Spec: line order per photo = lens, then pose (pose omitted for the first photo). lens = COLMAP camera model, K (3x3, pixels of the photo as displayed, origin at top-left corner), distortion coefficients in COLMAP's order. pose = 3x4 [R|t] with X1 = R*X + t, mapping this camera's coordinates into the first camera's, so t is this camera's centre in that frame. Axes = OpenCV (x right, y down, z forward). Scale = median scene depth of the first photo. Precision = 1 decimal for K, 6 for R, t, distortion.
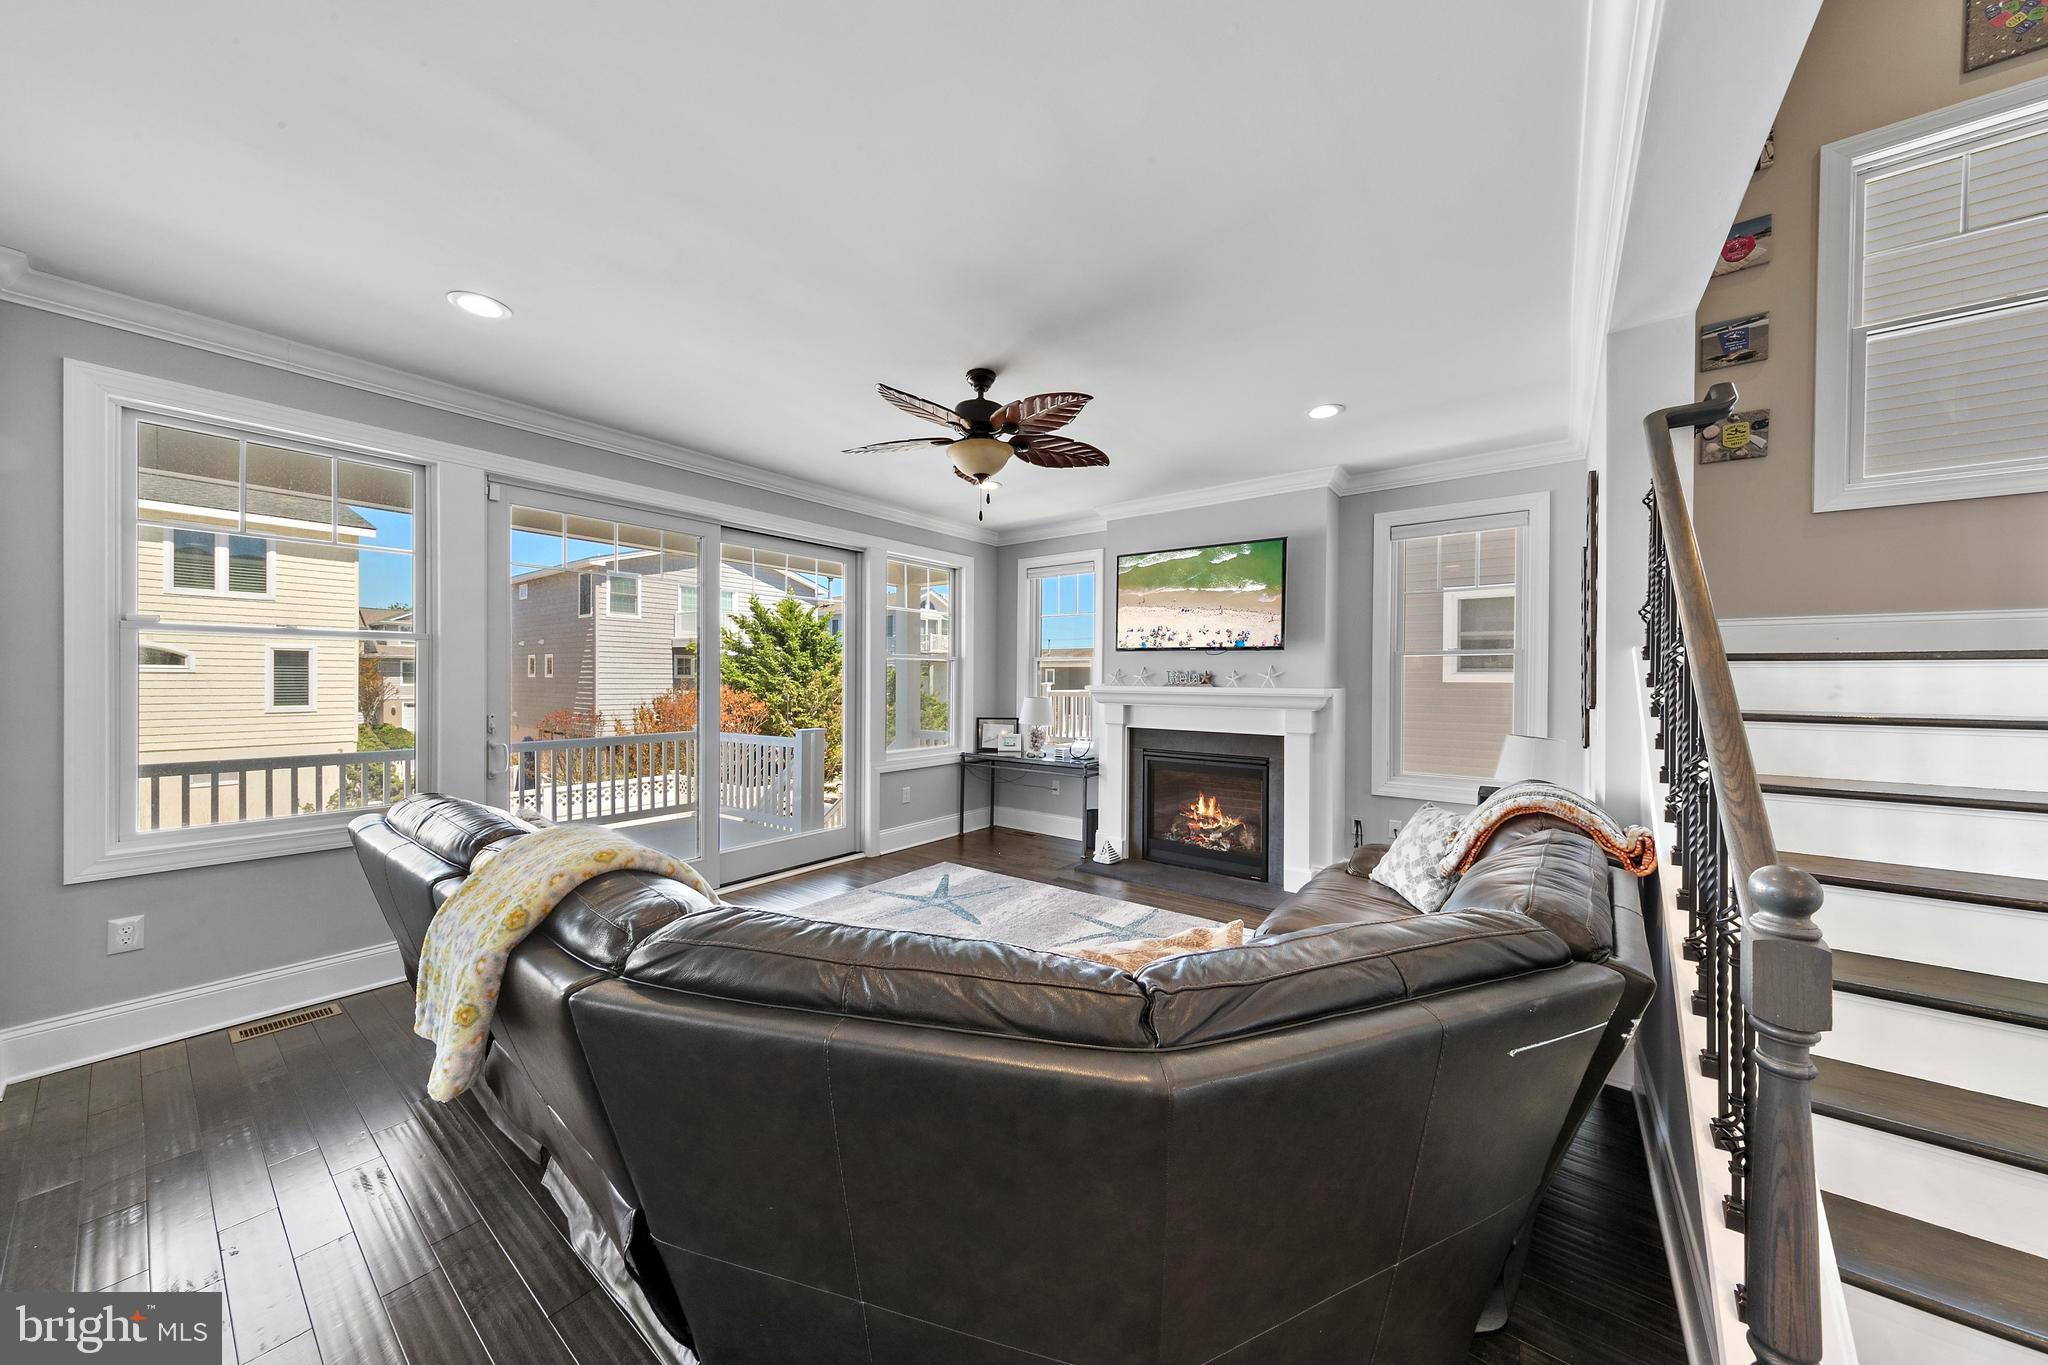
lens RADIAL K [[682.6, 0, 1024.0], [0, 682.6, 682.5], [0, 0, 1]] dist [0.006502, -0.000166]
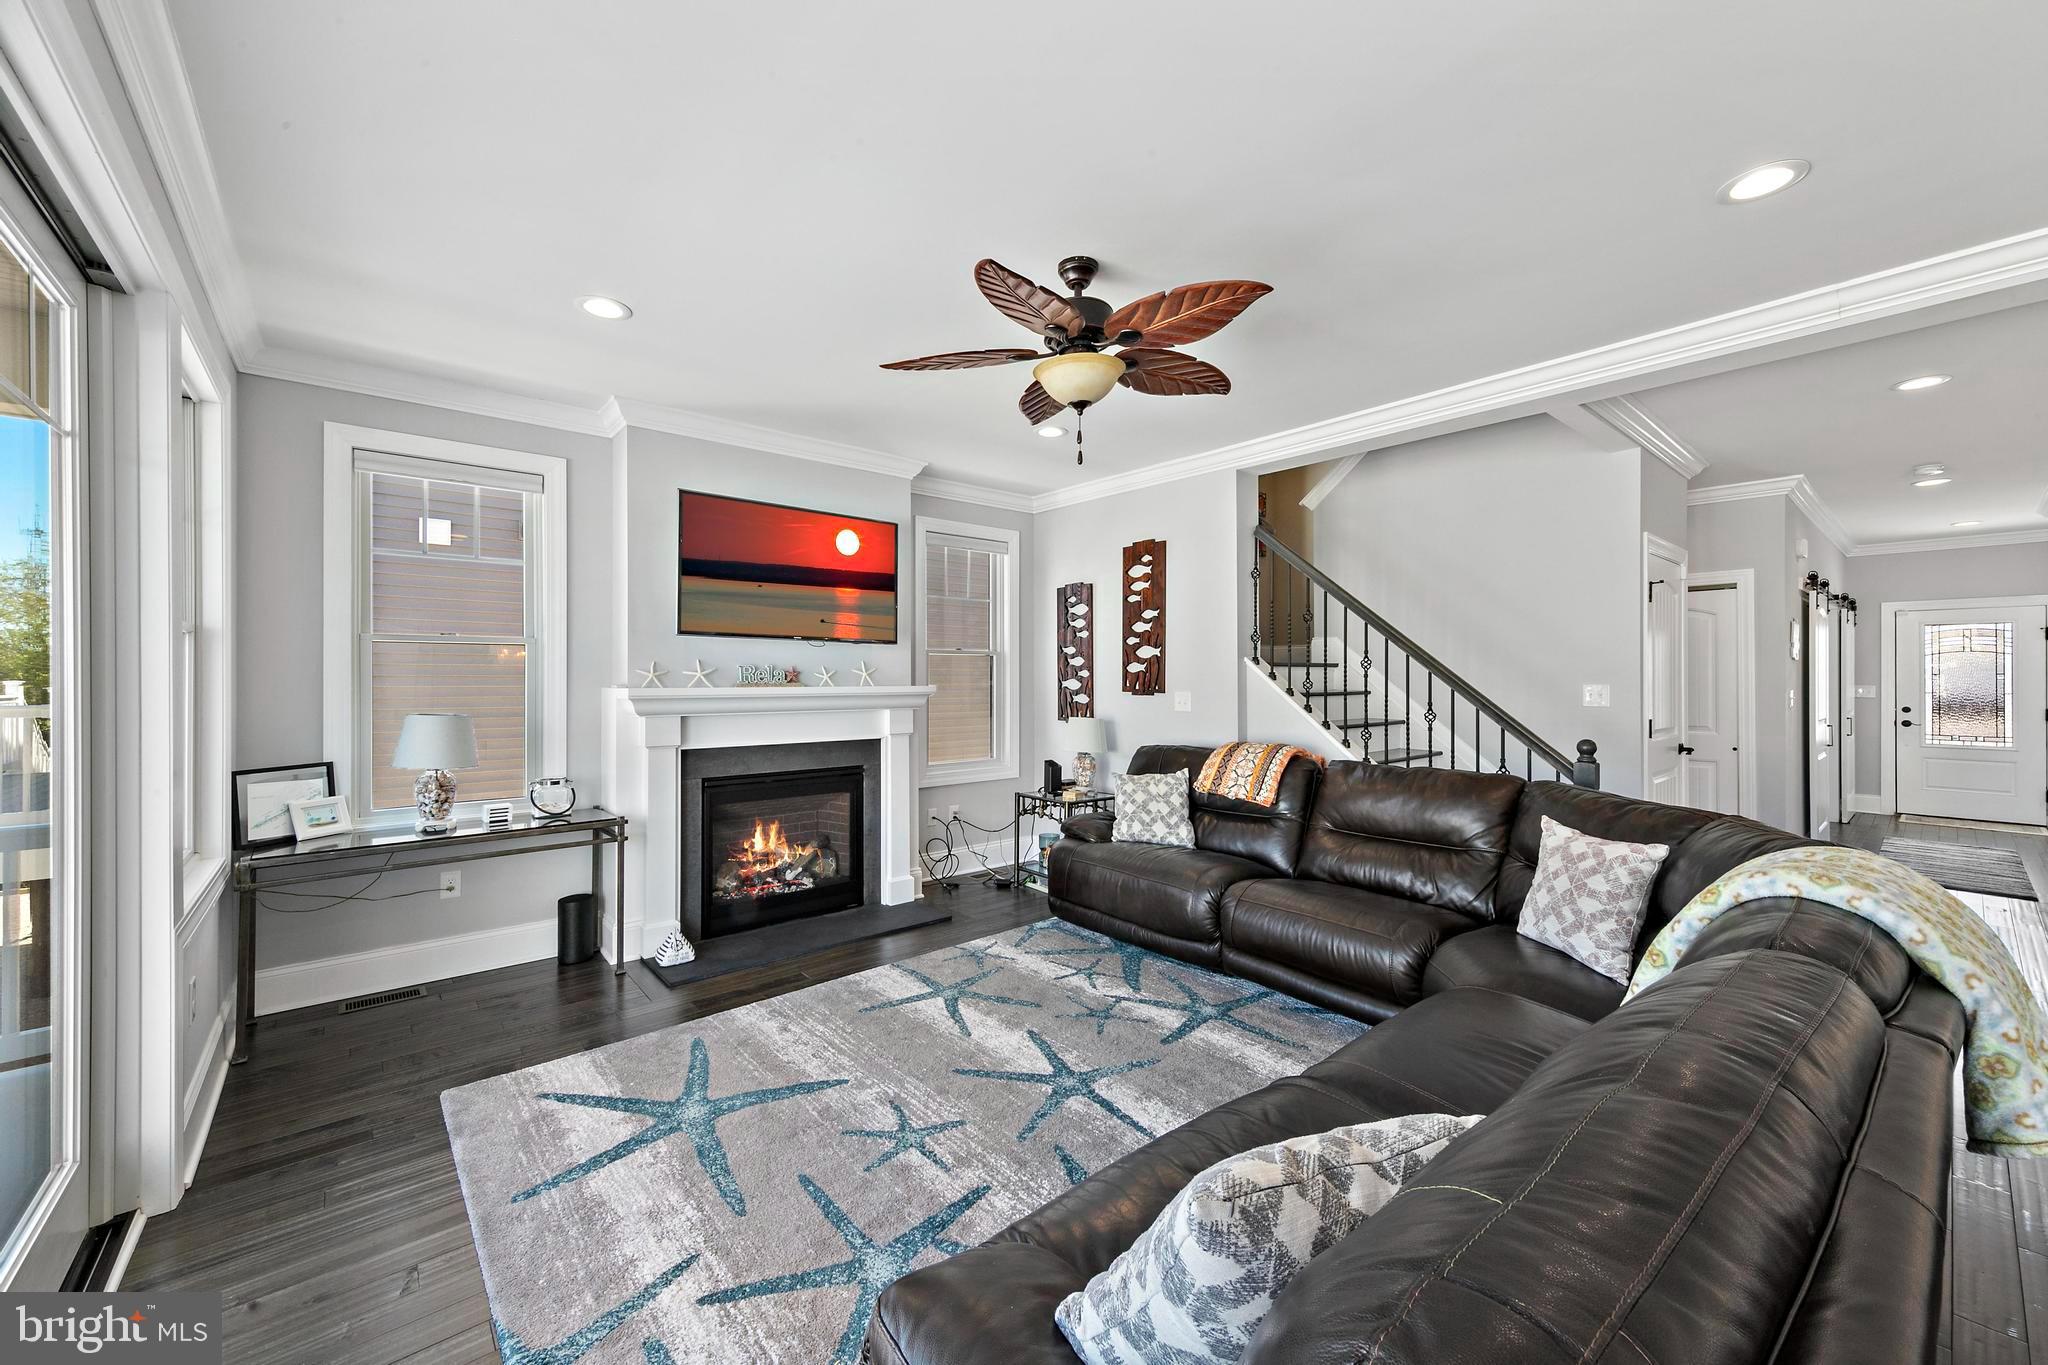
lens RADIAL K [[785.0, 0, 1024.6], [0, 785.0, 677.6], [0, 0, 1]] dist [0.002027, 0.000129]
pose [[0.208487, -0.006010, 0.978007, -0.722915], [0.005808, 0.999971, 0.004907, -0.008709], [-0.978008, 0.004657, 0.208516, 0.704950]]
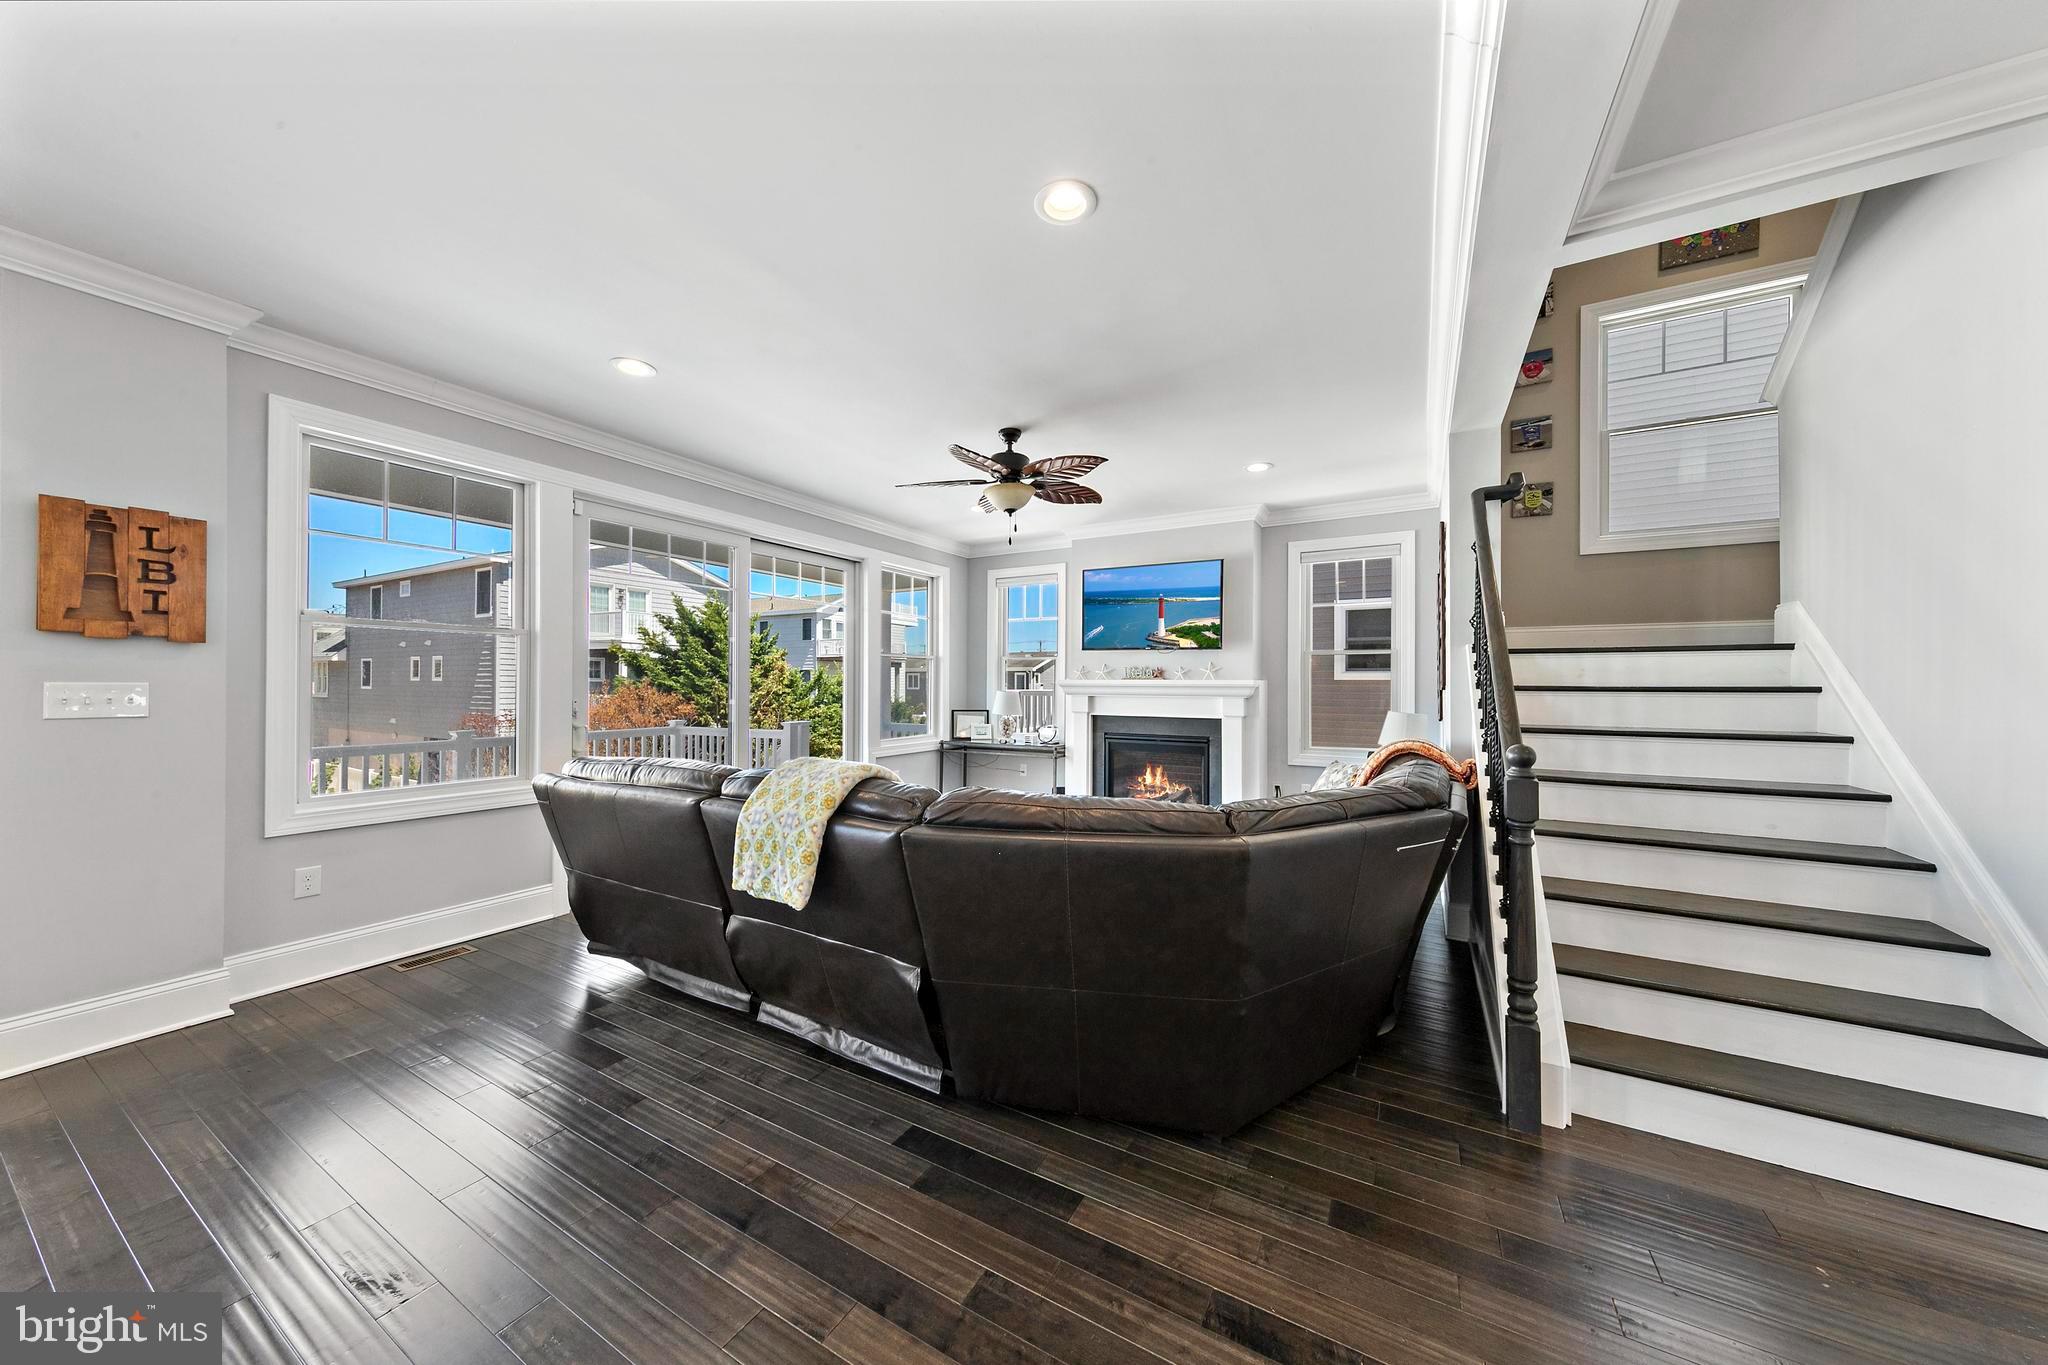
lens RADIAL K [[682.6, 0, 1024.0], [0, 682.6, 682.5], [0, 0, 1]] dist [0.006502, -0.000166]
pose [[0.991159, -0.001463, 0.132675, -0.165718], [0.002505, 0.999967, -0.007683, 0.025068], [-0.132659, 0.007947, 0.991130, -0.218024]]
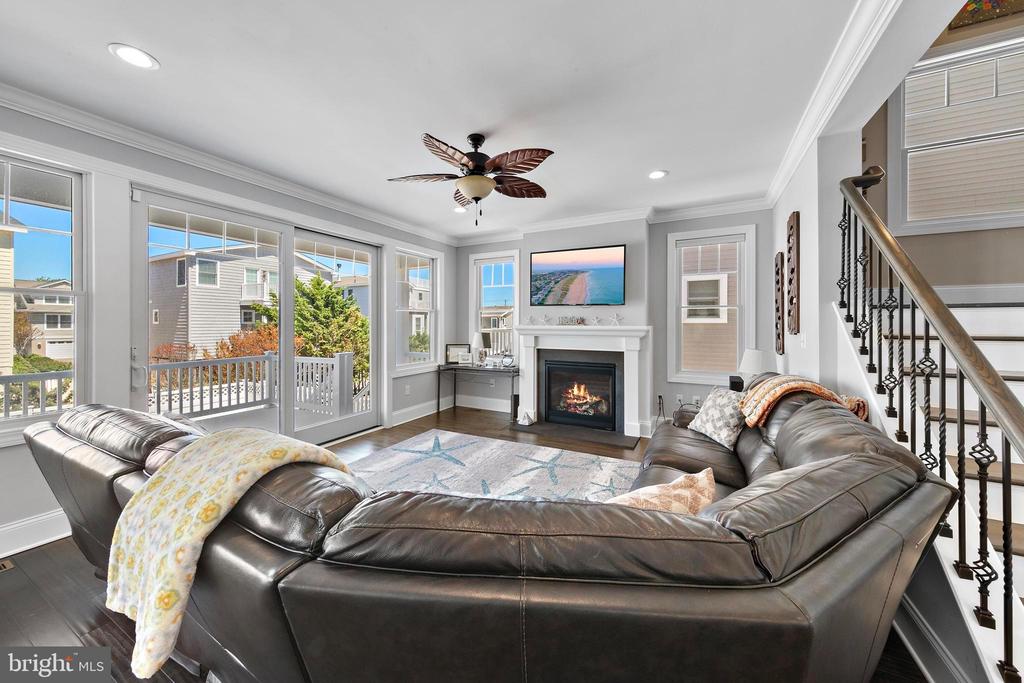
lens RADIAL K [[365.2, 0, 508.5], [0, 365.2, 323.7], [0, 0, 1]] dist [0.002108, -0.000022]
pose [[0.986408, -0.005788, 0.164215, -0.106588], [0.006438, 0.999973, -0.003430, 0.004694], [-0.164191, 0.004440, 0.986419, 0.088840]]
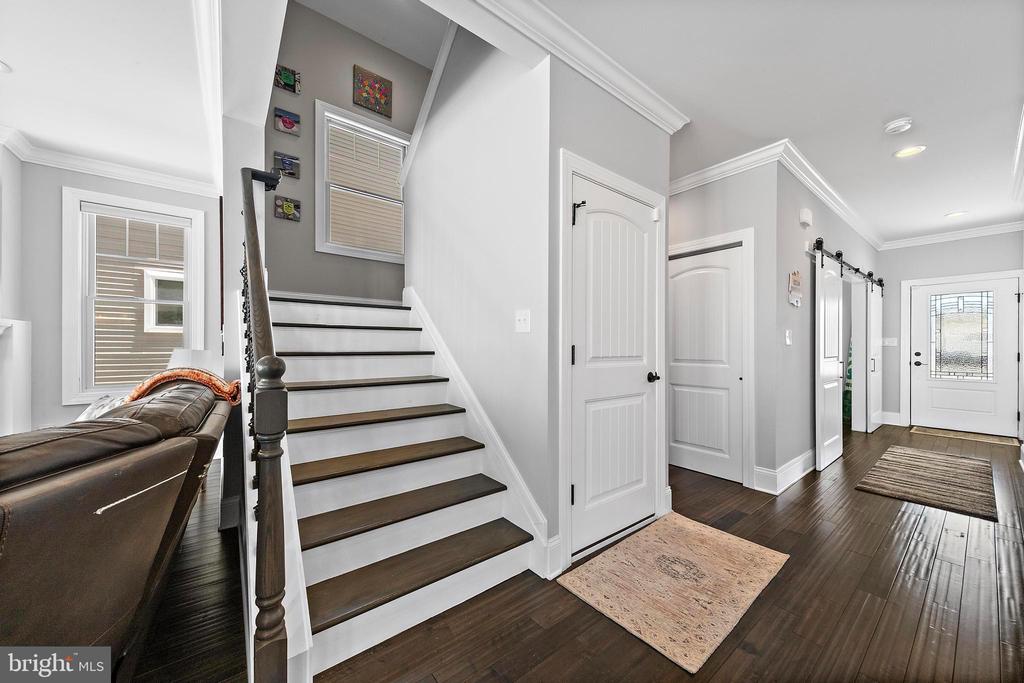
lens RADIAL K [[366.2, 0, 516.2], [0, 366.2, 346.1], [0, 0, 1]] dist [0.001315, -0.000036]
pose [[0.243768, -0.004797, 0.969822, 0.061347], [0.000801, 0.999988, 0.004745, 0.061352], [-0.969833, -0.000380, 0.243769, 0.008147]]
